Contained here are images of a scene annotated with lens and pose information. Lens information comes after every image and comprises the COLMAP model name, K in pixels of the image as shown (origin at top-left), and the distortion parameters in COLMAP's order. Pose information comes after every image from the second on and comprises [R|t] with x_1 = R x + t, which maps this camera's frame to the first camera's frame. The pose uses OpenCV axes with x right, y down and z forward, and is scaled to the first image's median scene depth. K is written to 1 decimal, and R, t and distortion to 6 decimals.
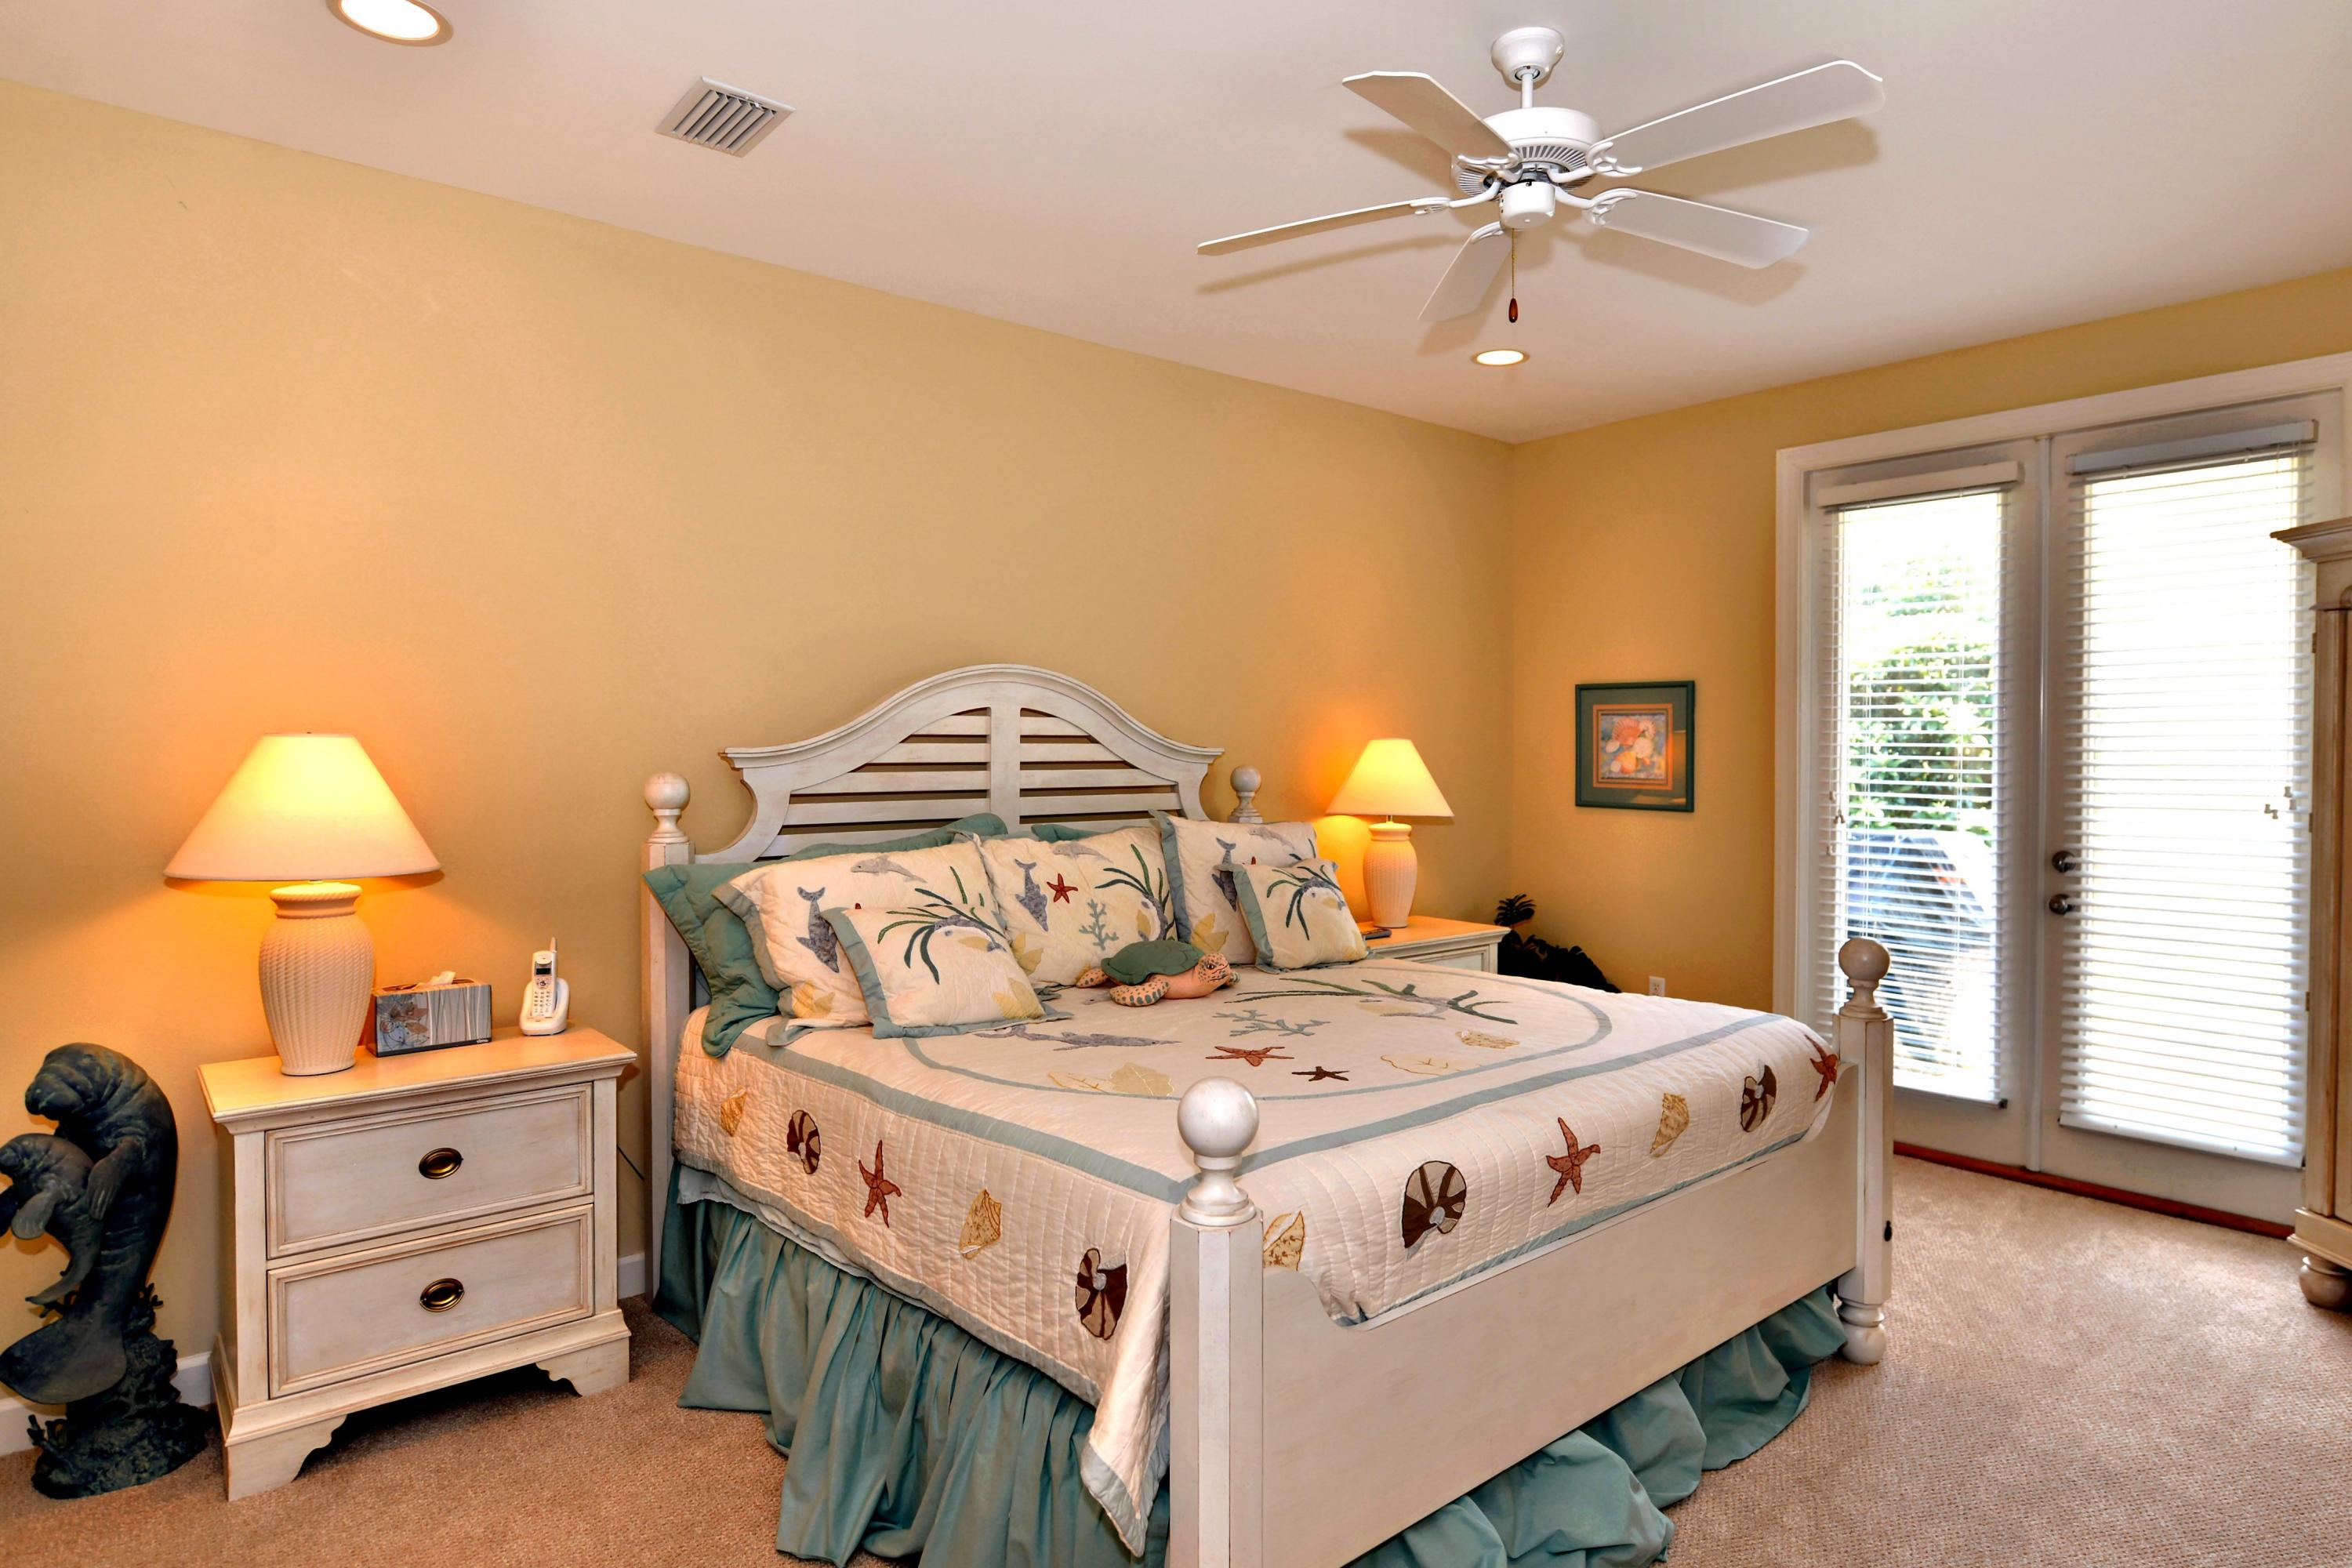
lens RADIAL K [[1291.9, 0, 1216.4], [0, 1291.9, 779.1], [0, 0, 1]] dist [-0.002913, -0.002657]
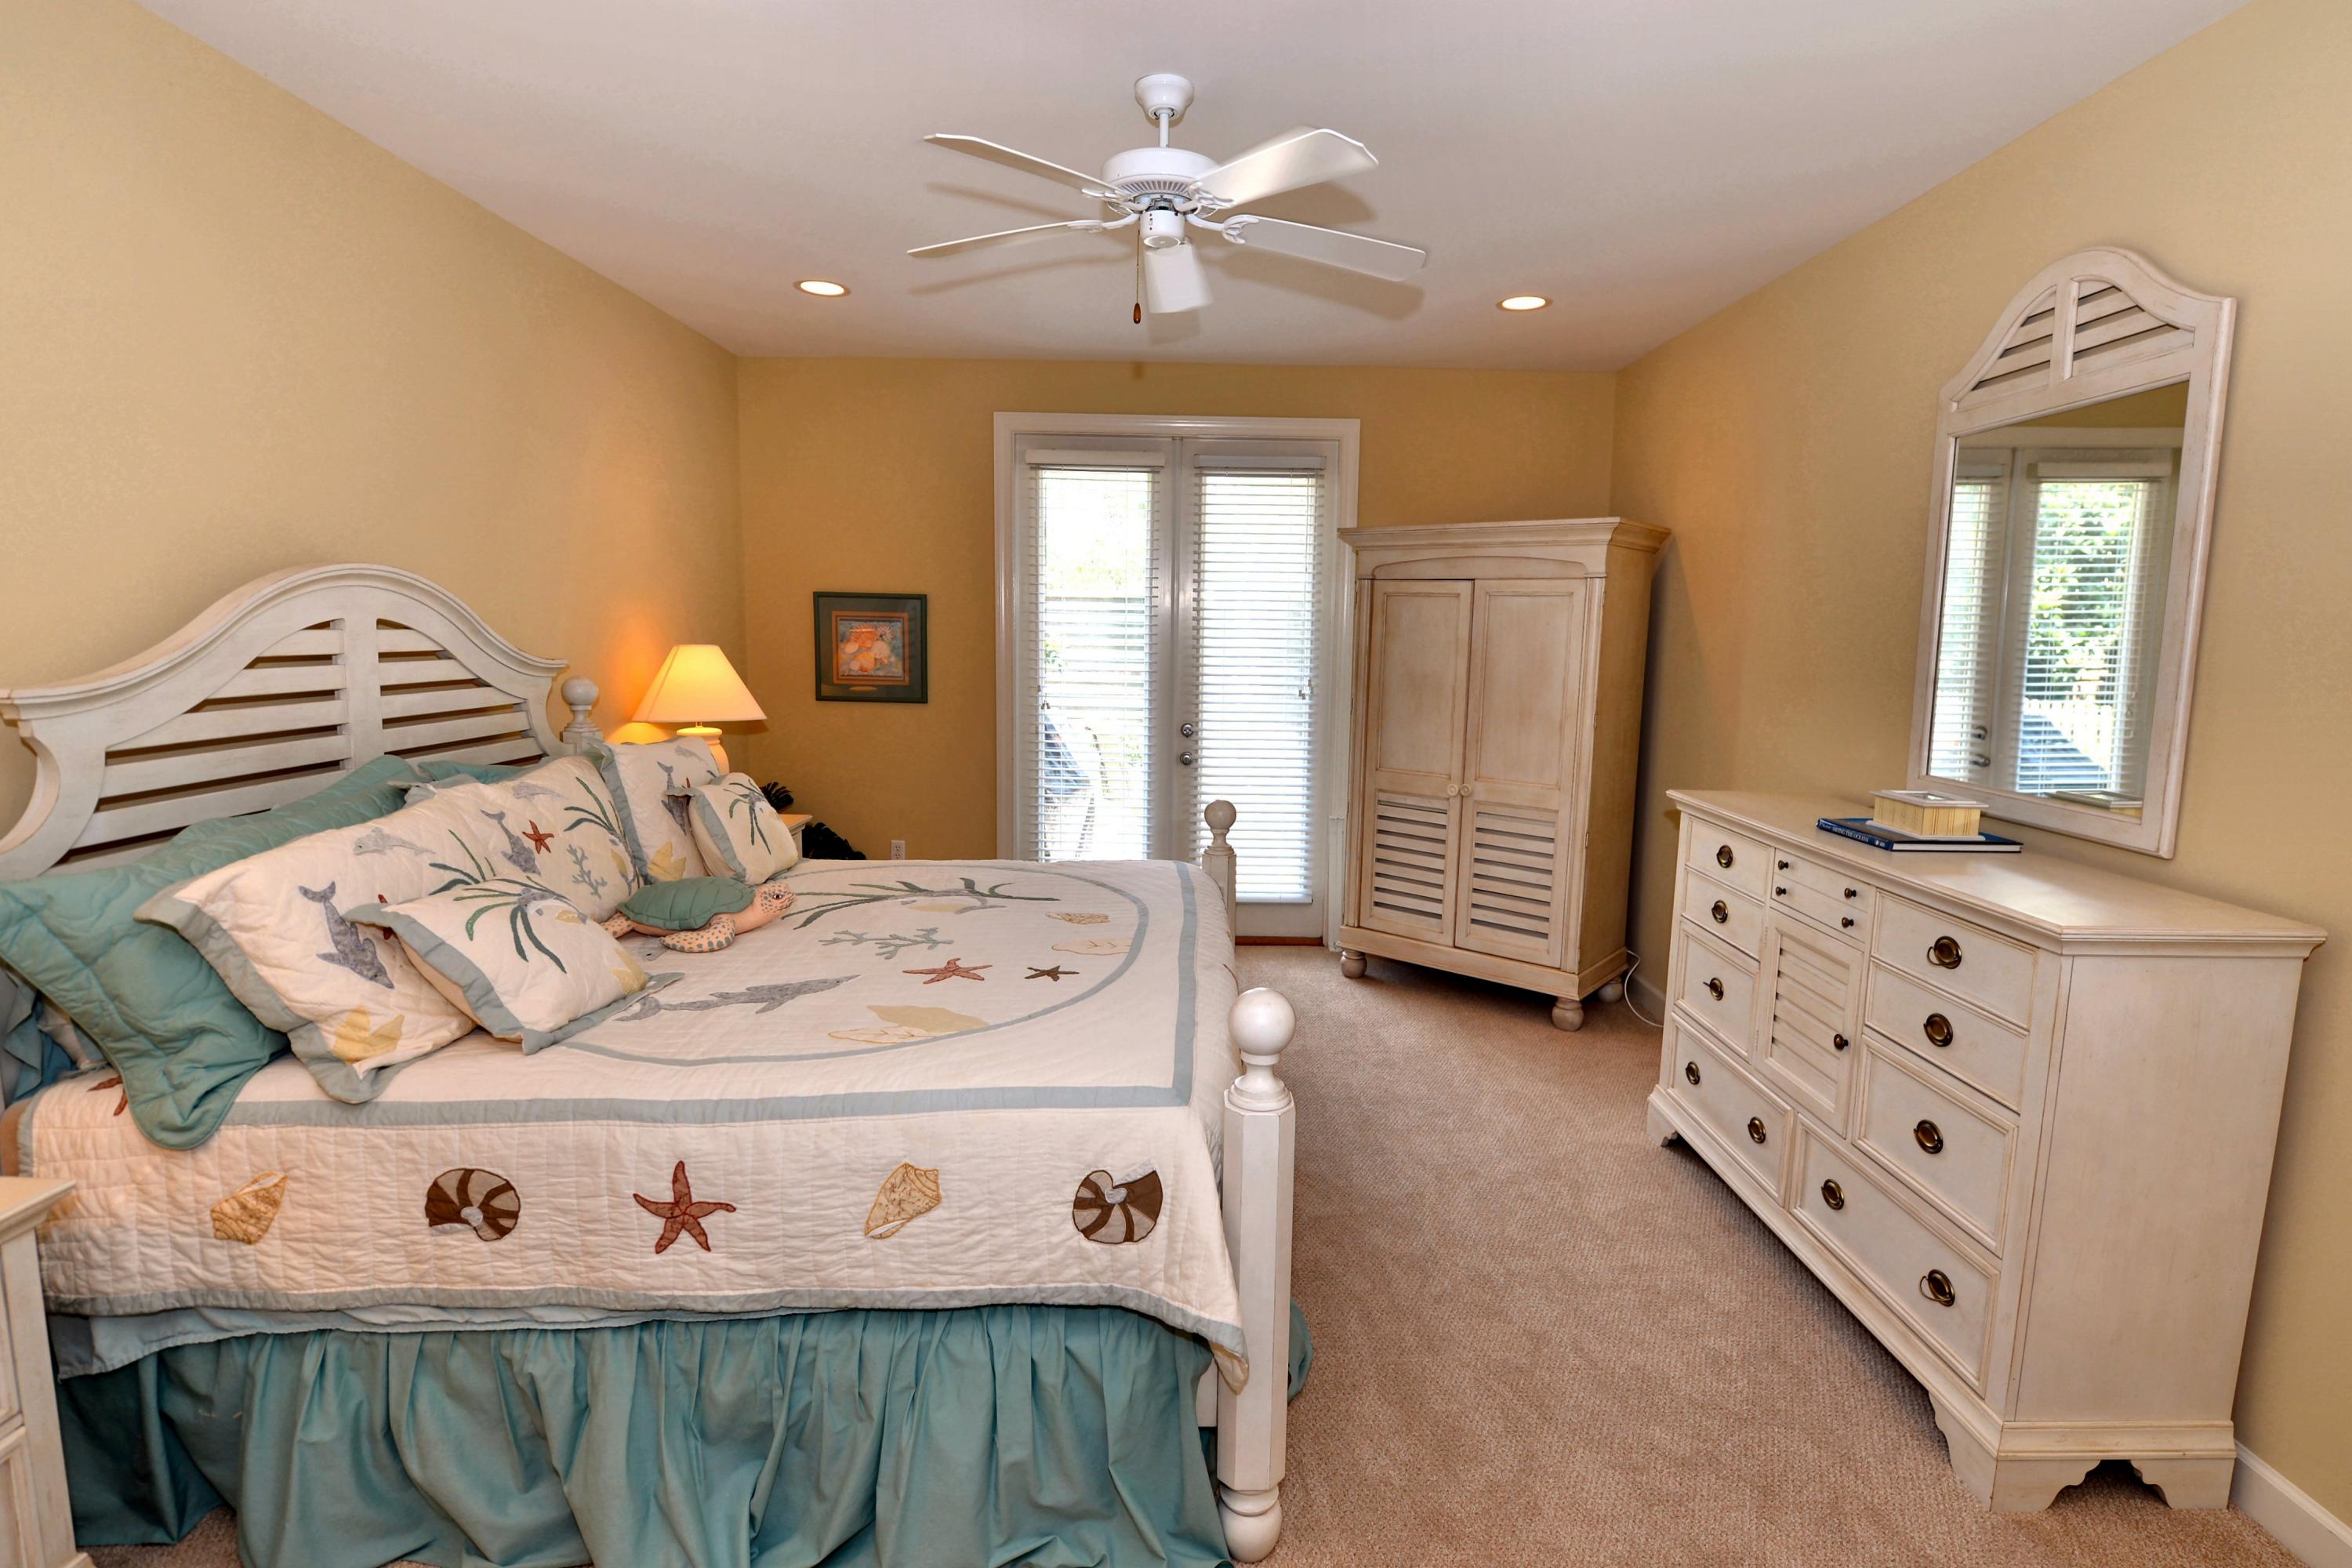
lens RADIAL K [[1107.7, 0, 1172.9], [0, 1107.7, 772.3], [0, 0, 1]] dist [-0.003750, -0.000974]
pose [[0.659818, -0.087829, 0.746274, -0.454125], [0.002622, 0.993409, 0.114596, -0.049571], [-0.751420, -0.073656, 0.655700, 0.227757]]
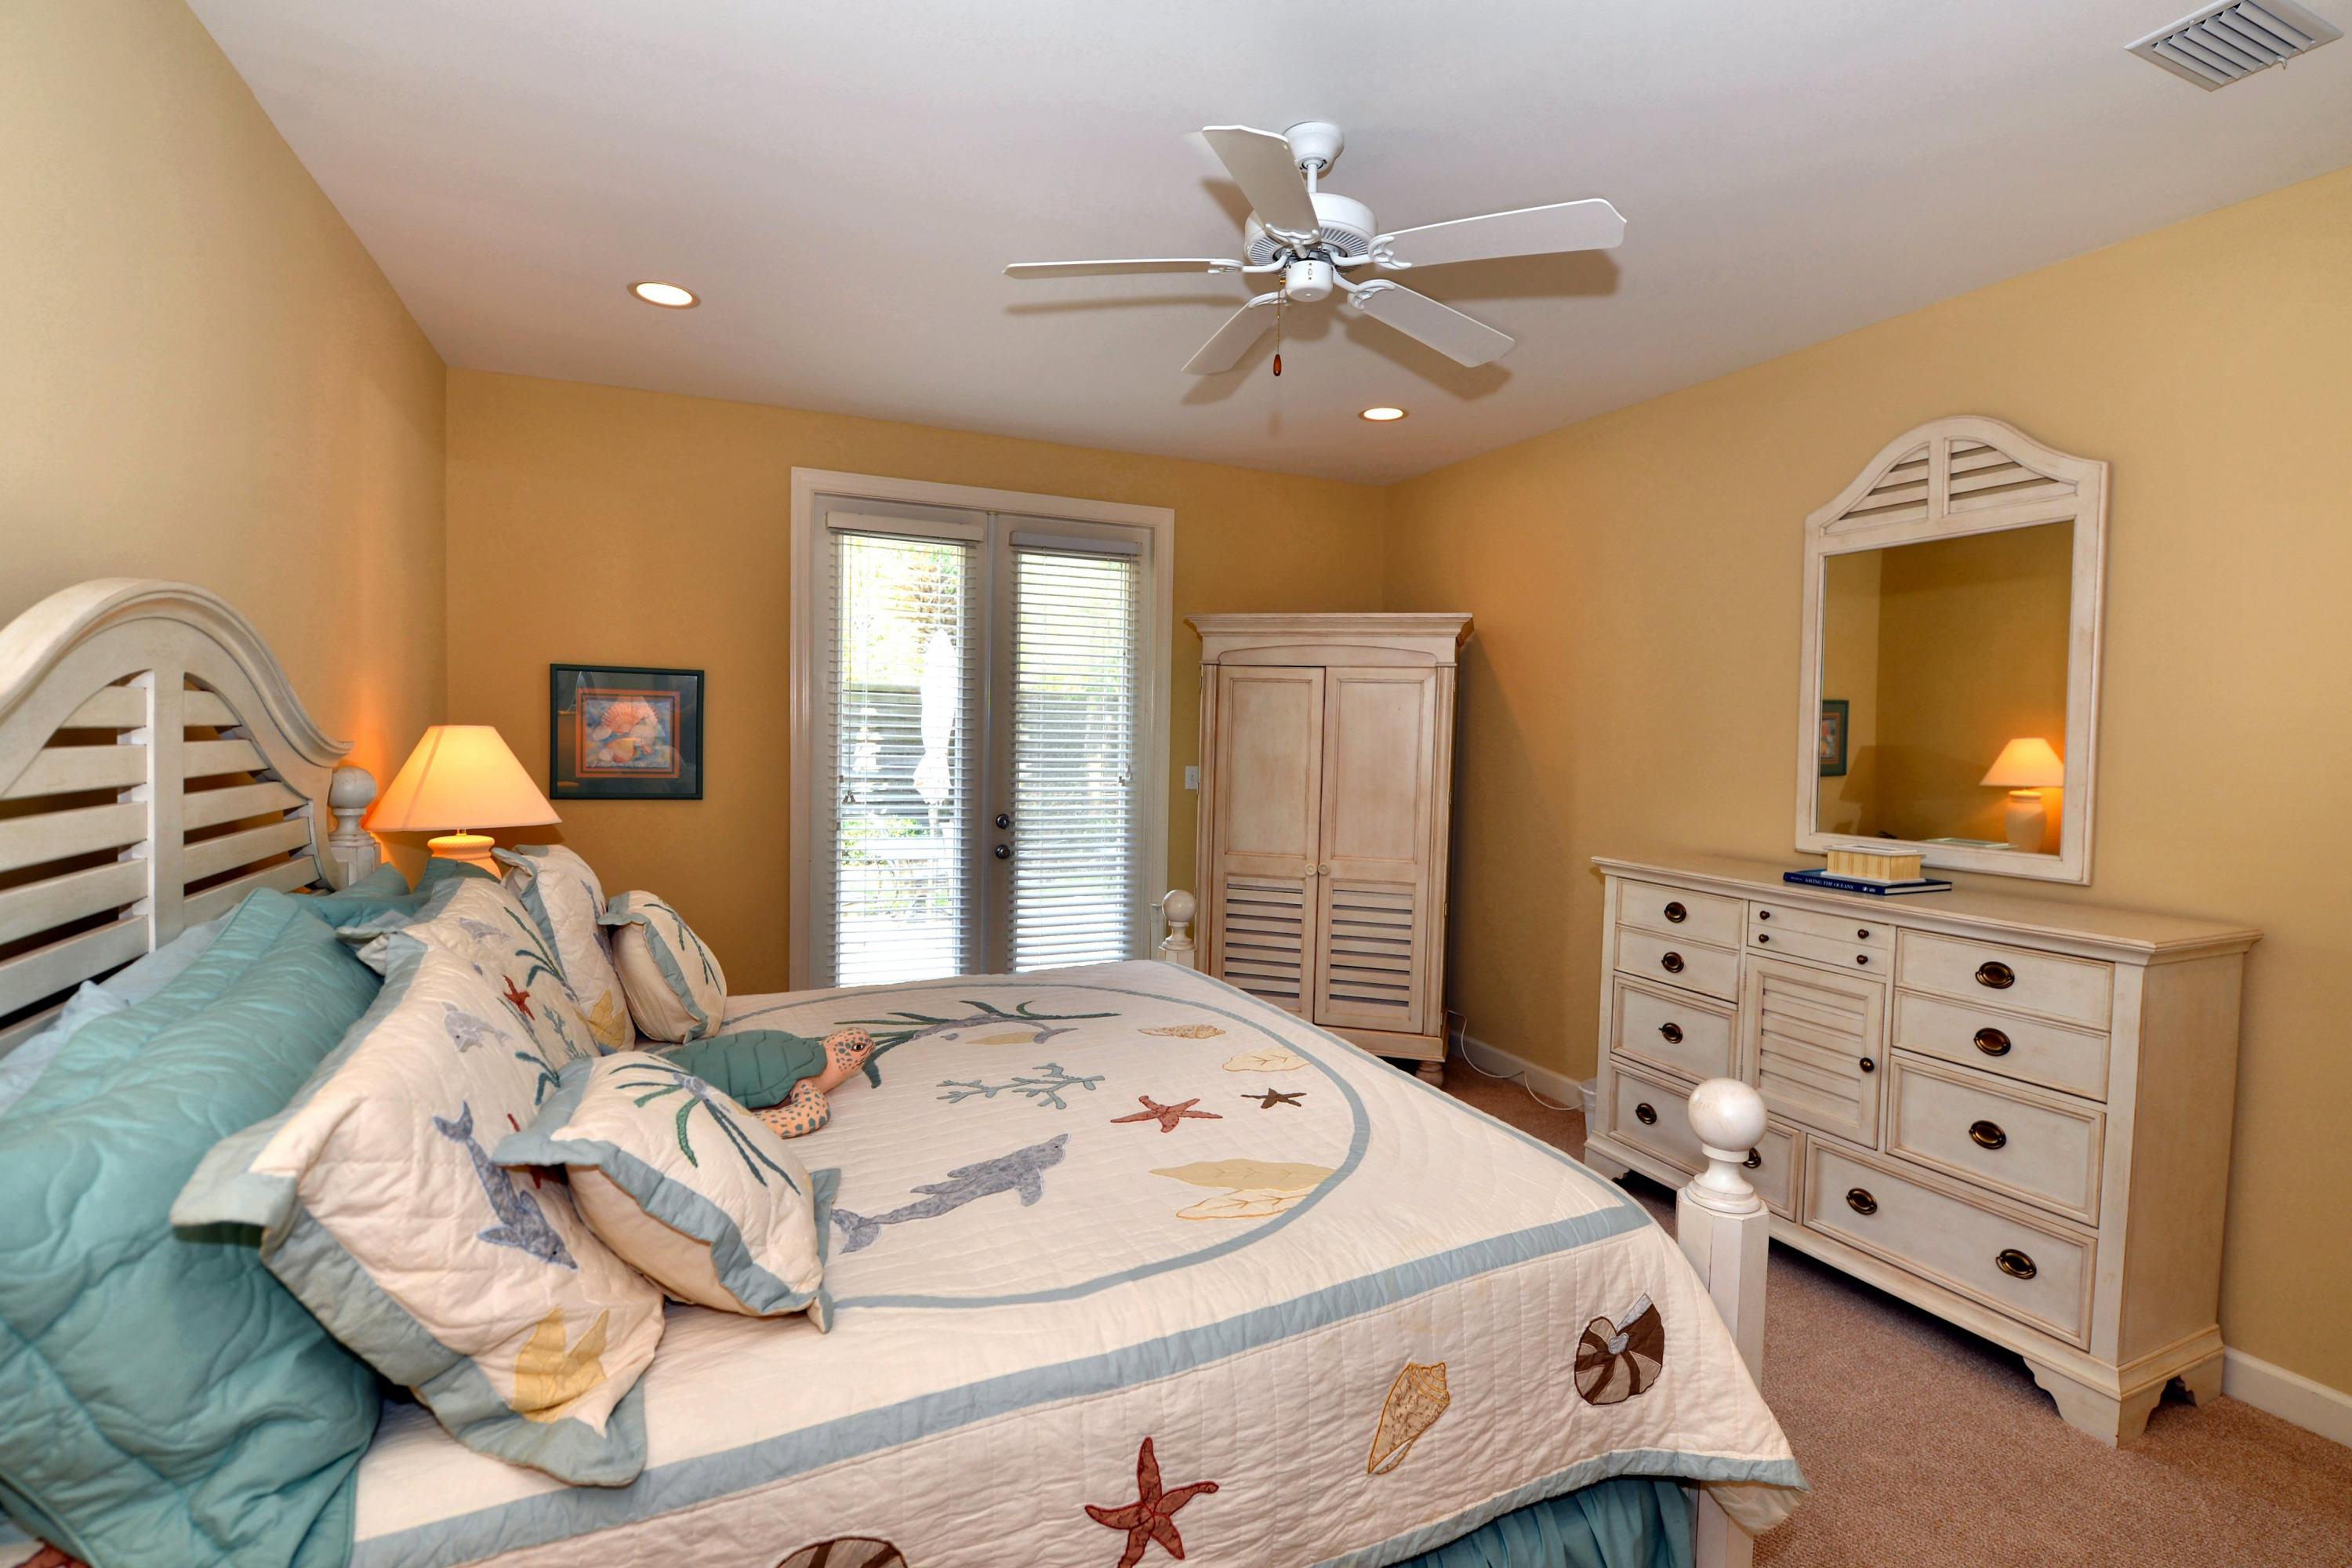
lens RADIAL K [[1083.5, 0, 1175.7], [0, 1083.5, 779.7], [0, 0, 1]] dist [-0.002283, -0.004795]
pose [[0.295155, -0.038794, 0.954661, -0.576531], [0.004609, 0.999222, 0.039180, -0.037067], [-0.955438, -0.007164, 0.295104, 0.667920]]
